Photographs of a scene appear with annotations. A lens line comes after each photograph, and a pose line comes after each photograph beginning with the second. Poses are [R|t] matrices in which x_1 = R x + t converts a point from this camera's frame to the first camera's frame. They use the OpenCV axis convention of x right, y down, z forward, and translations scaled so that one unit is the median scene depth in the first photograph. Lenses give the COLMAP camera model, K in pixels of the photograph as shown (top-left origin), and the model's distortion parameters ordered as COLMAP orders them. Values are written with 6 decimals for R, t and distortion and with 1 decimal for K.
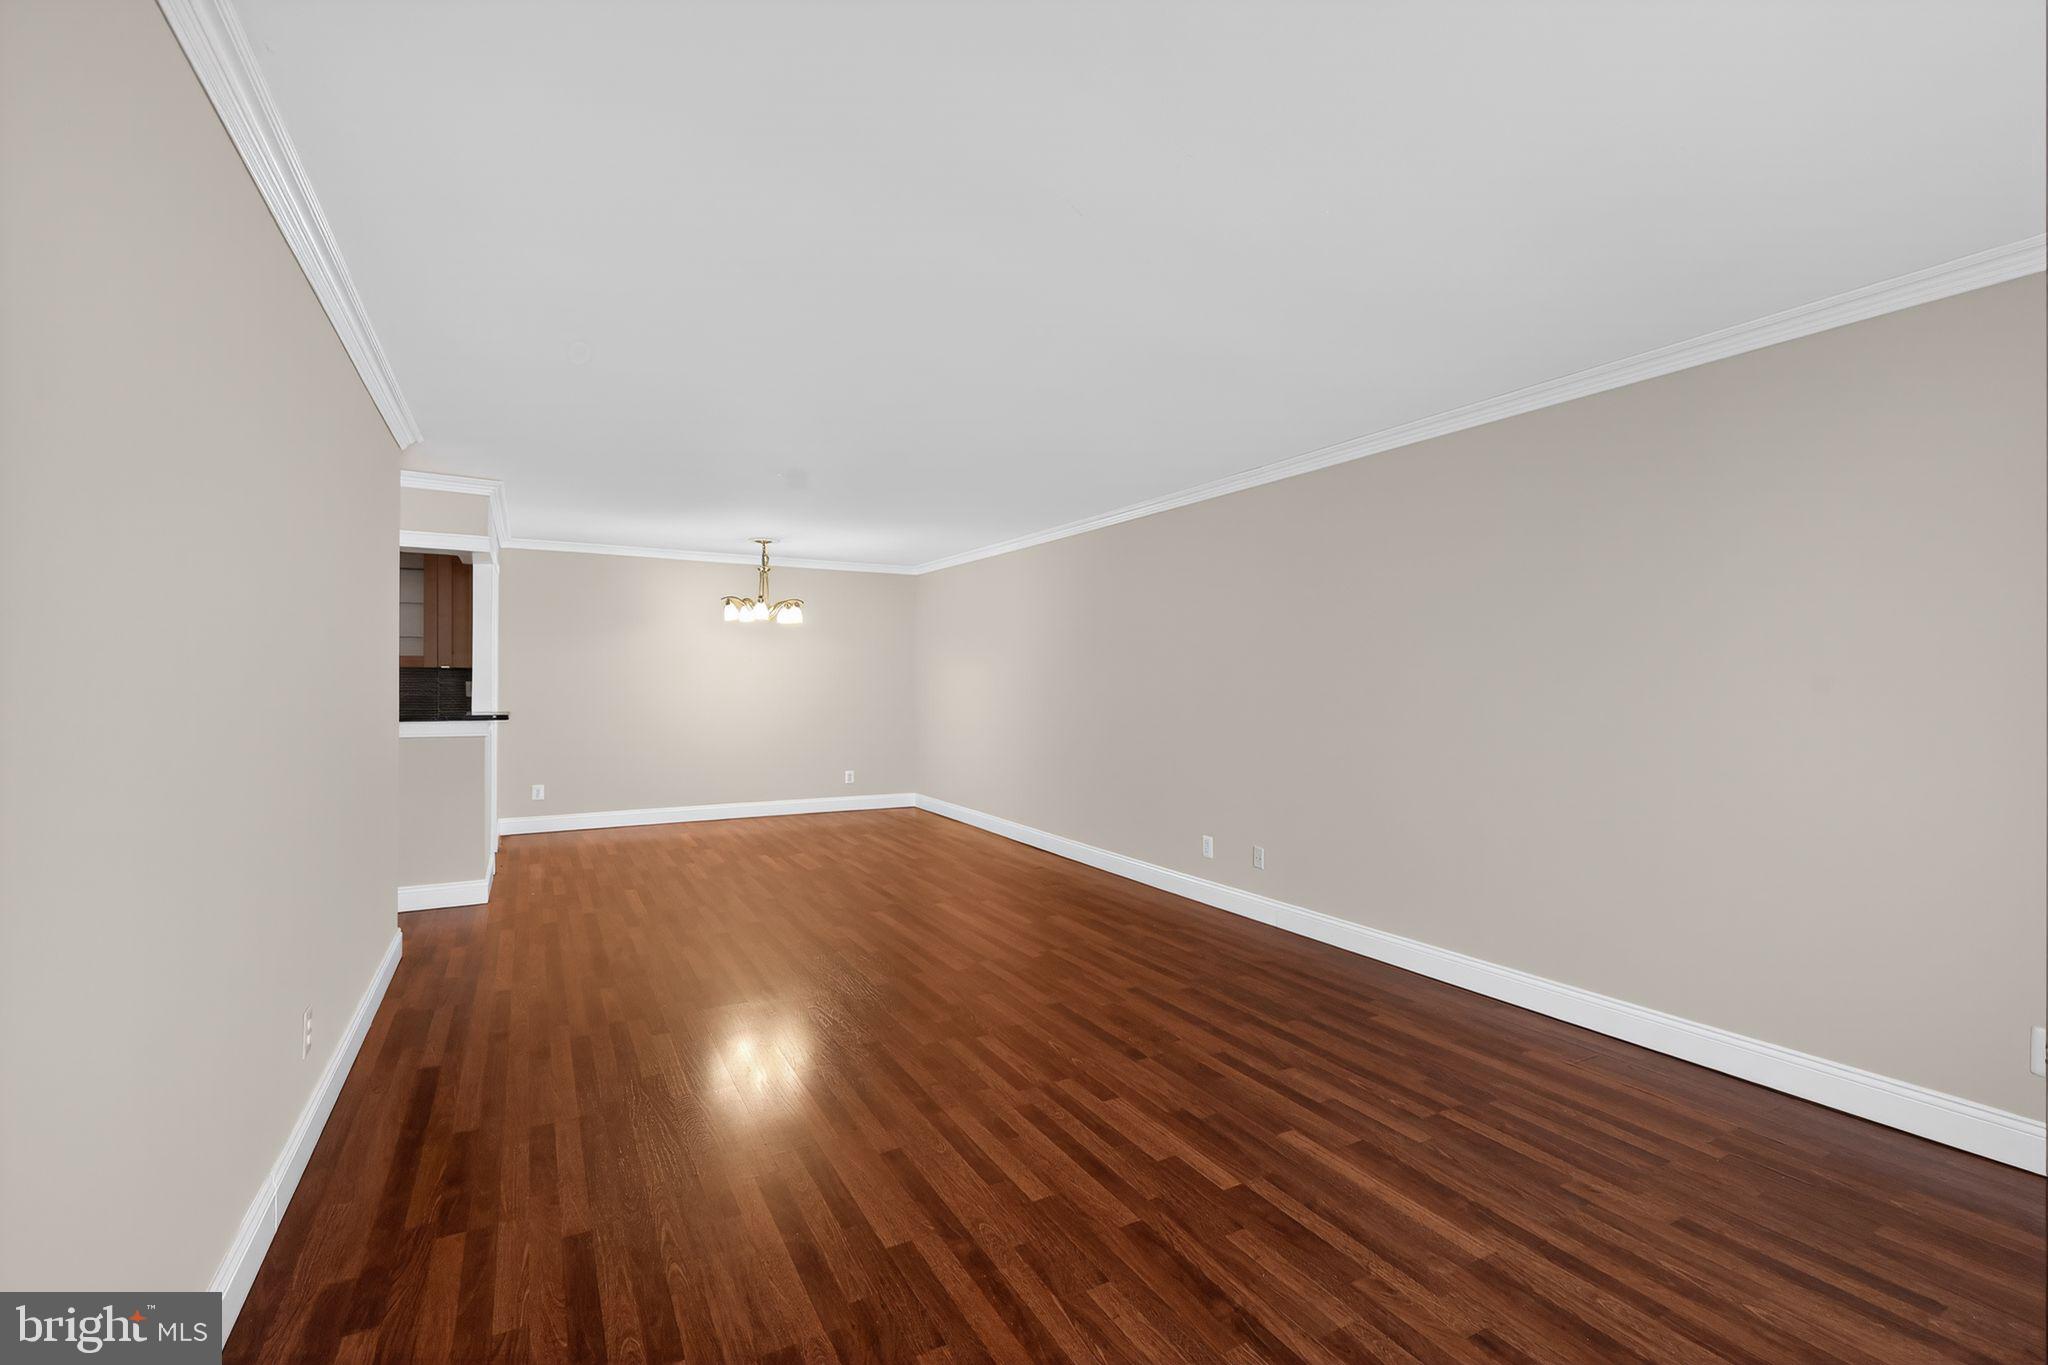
lens RADIAL K [[892.3, 0, 1023.9], [0, 892.3, 688.5], [0, 0, 1]] dist [0.004082, -0.001009]
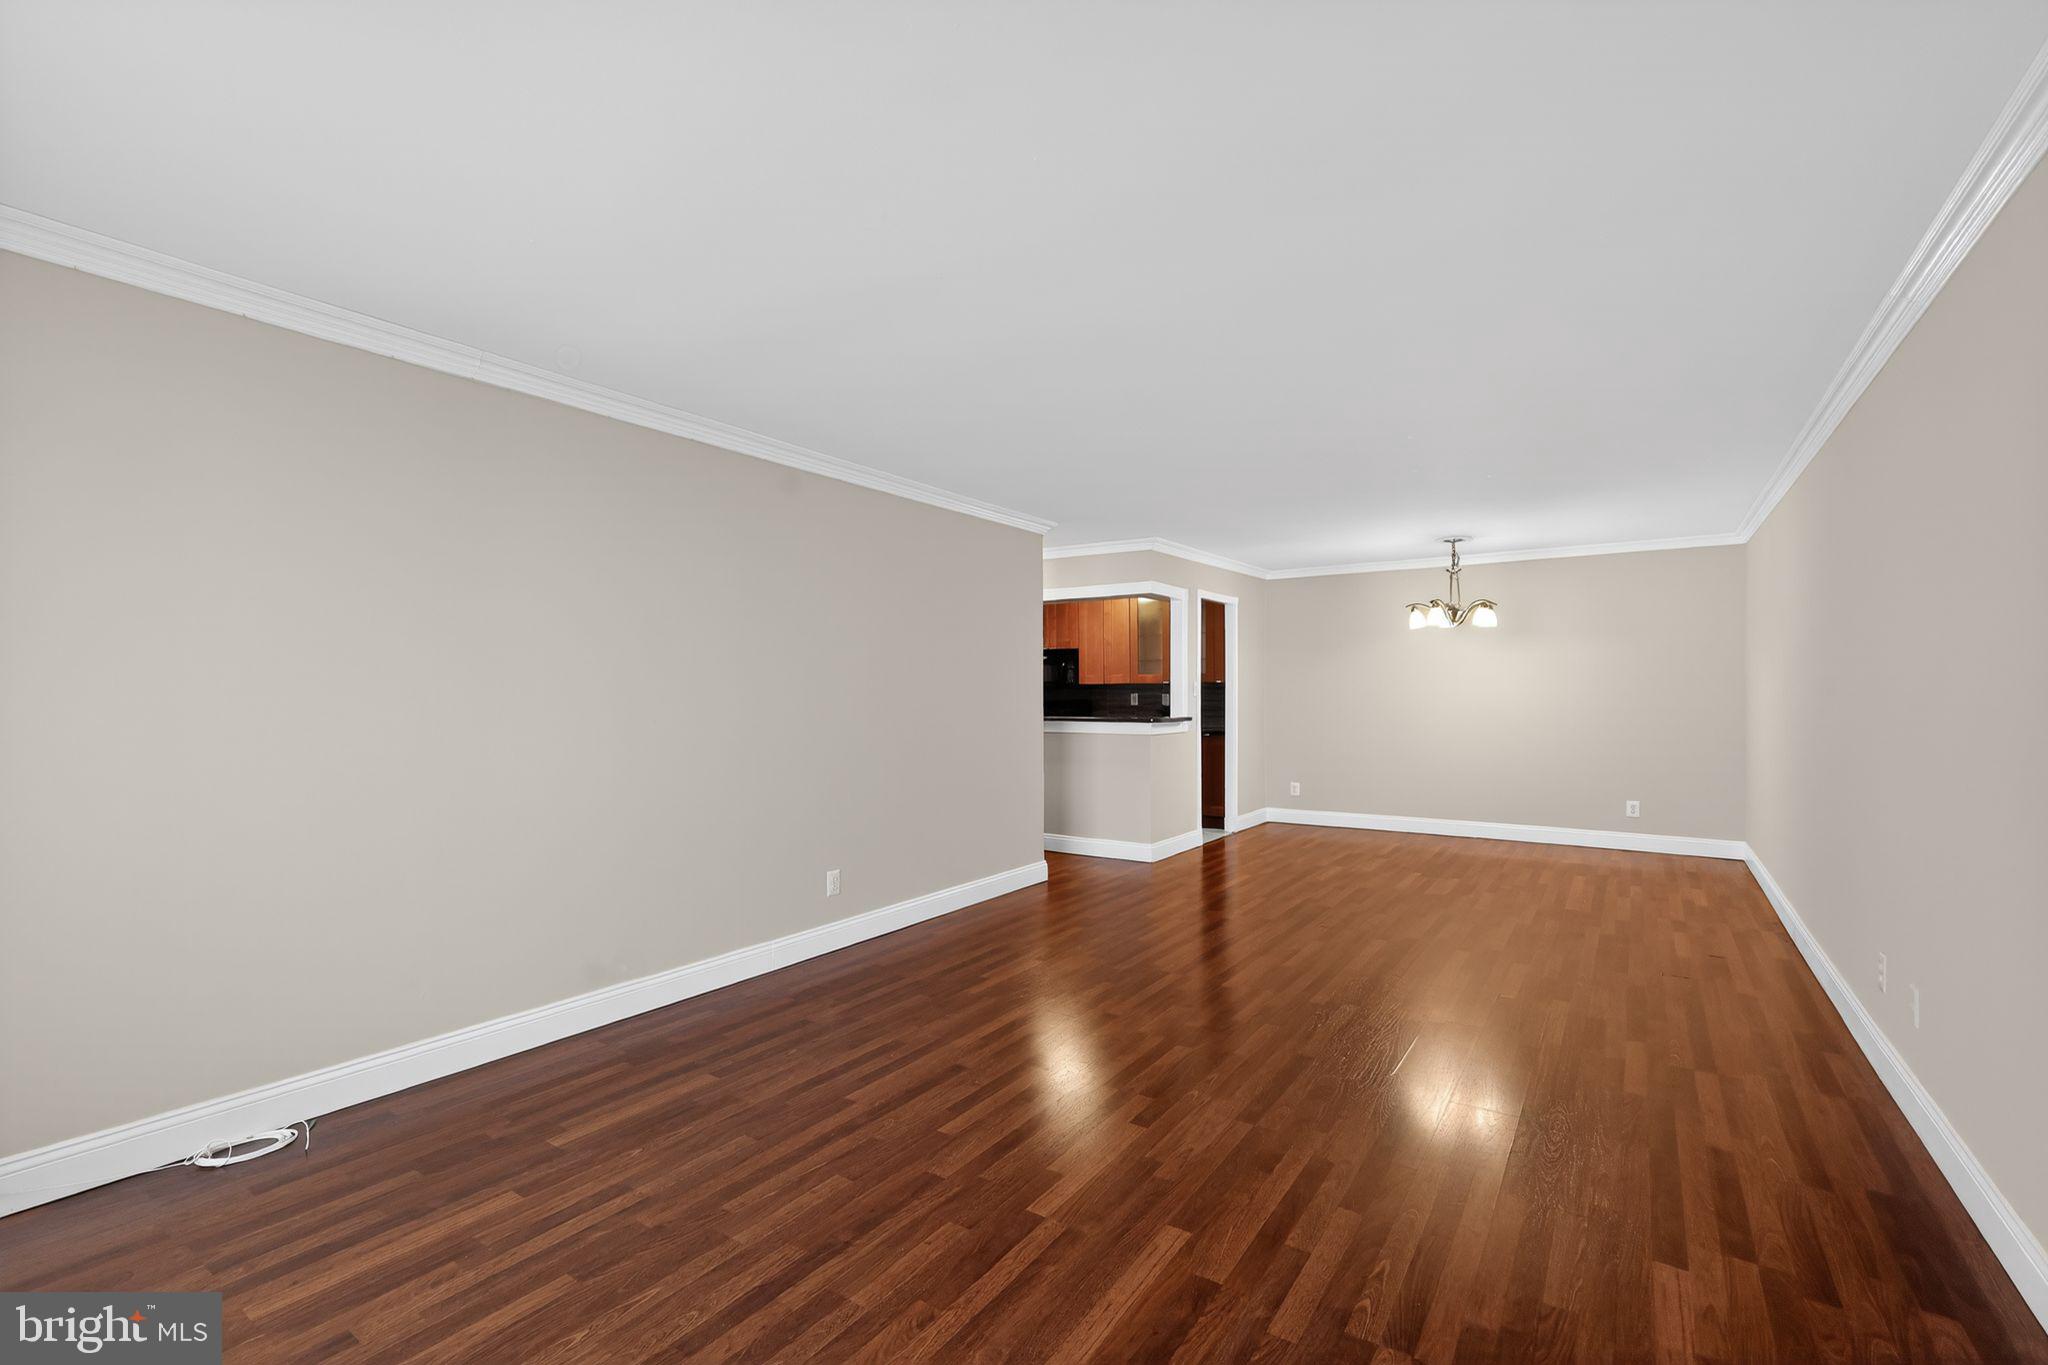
lens RADIAL K [[892.3, 0, 1012.6], [0, 892.3, 712.8], [0, 0, 1]] dist [0.004082, -0.001009]
pose [[0.447054, 0.014712, -0.894386, 0.495865], [-0.002015, 0.999879, 0.015440, 0.001933], [0.894505, -0.005101, 0.447029, 0.254104]]
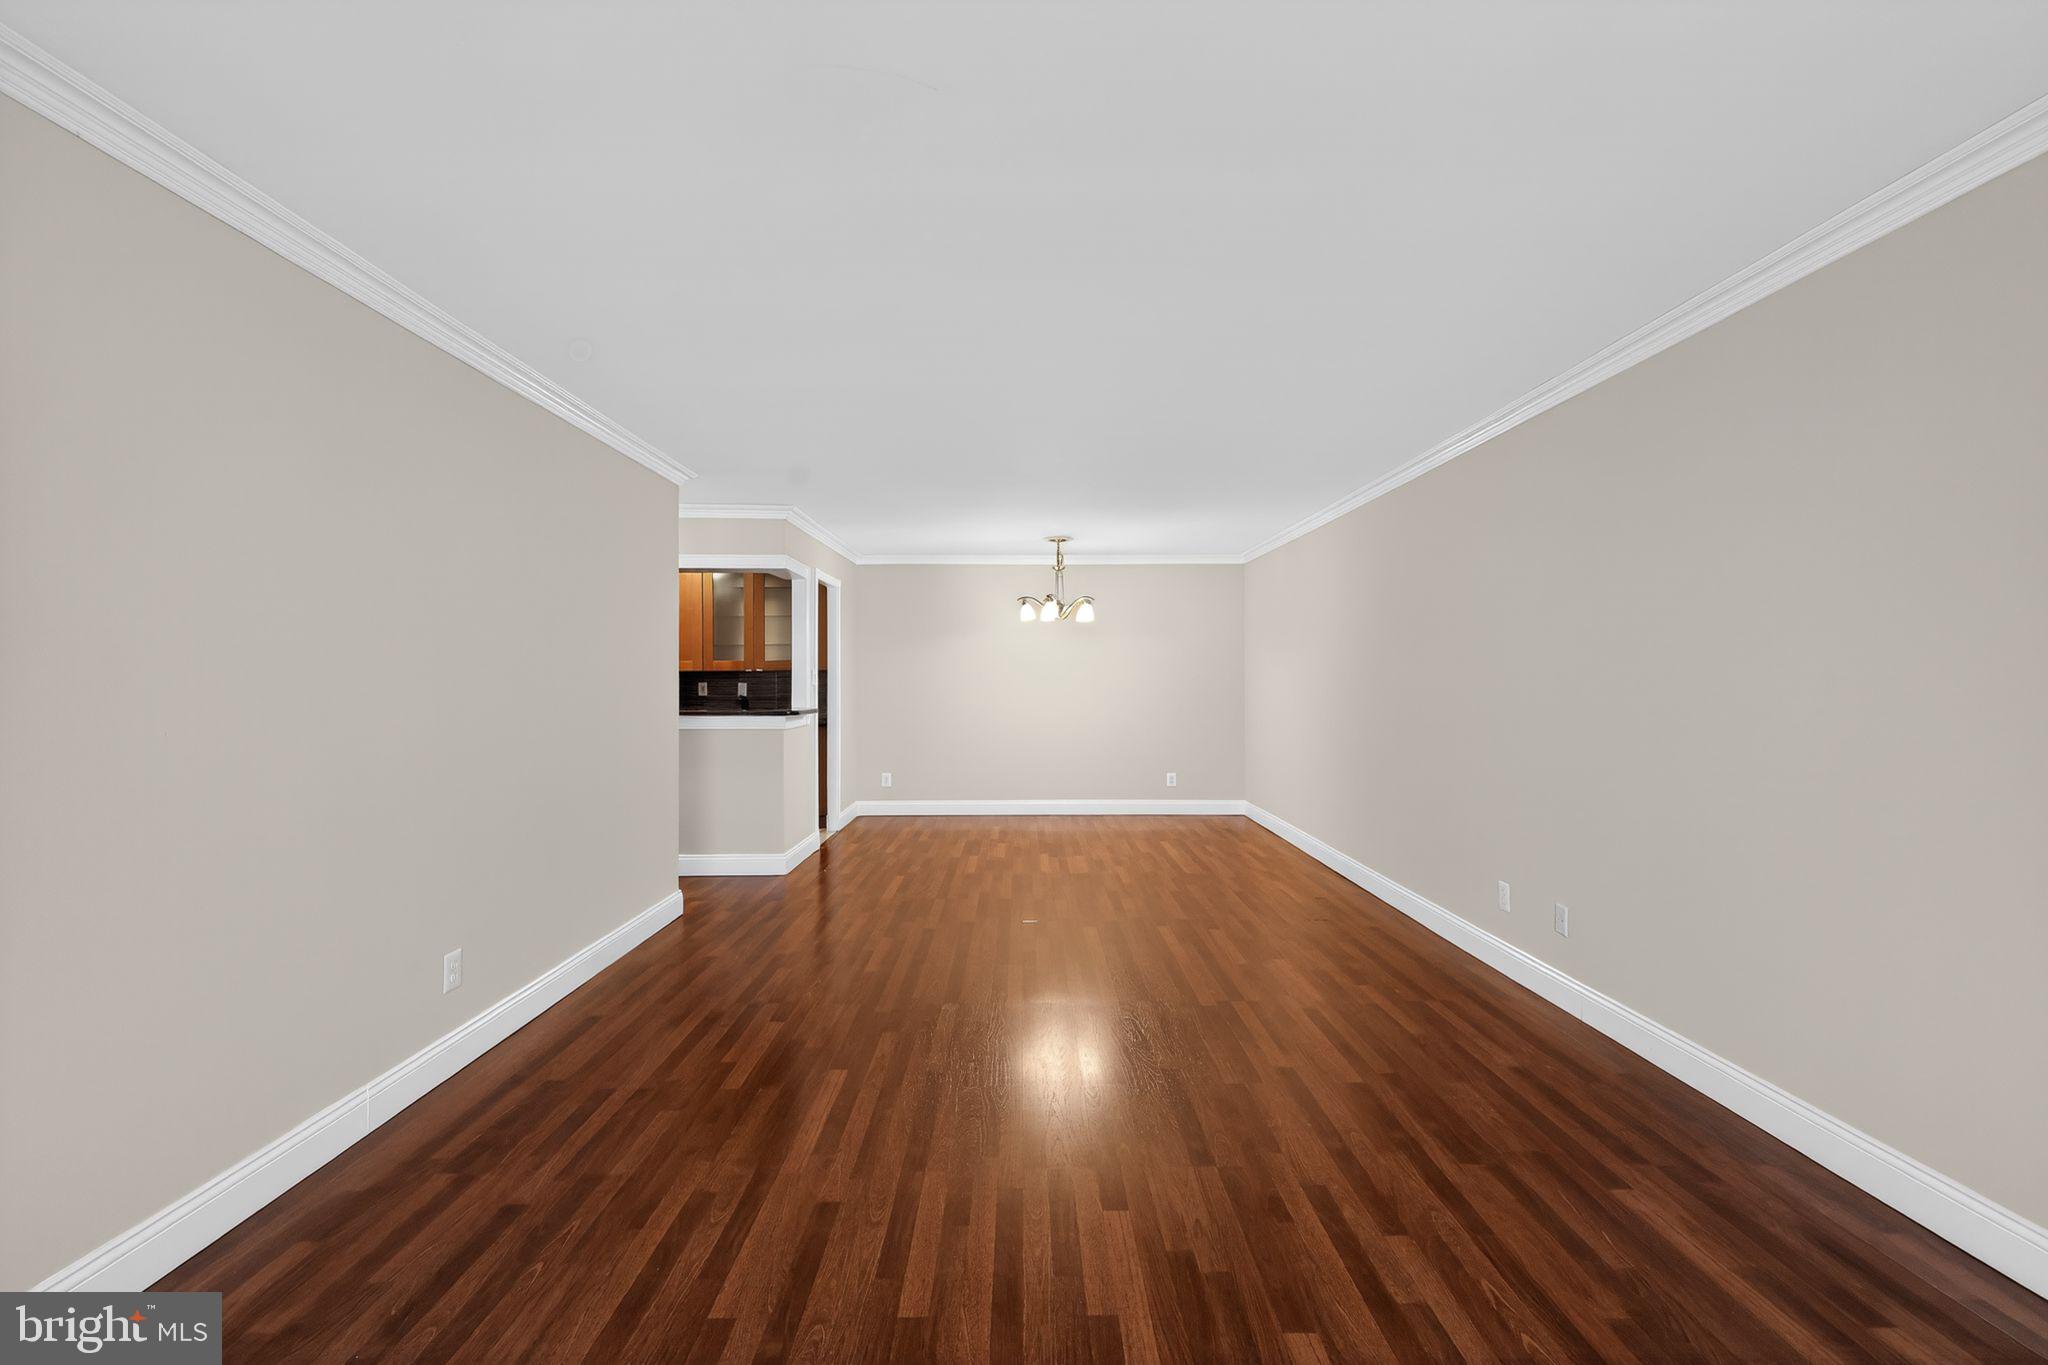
lens RADIAL K [[892.3, 0, 1026.2], [0, 892.3, 676.8], [0, 0, 1]] dist [0.004082, -0.001009]
pose [[0.877009, -0.007662, -0.480412, 0.230780], [0.001652, 0.999915, -0.012931, 0.001925], [0.480470, 0.010547, 0.876947, 0.154568]]
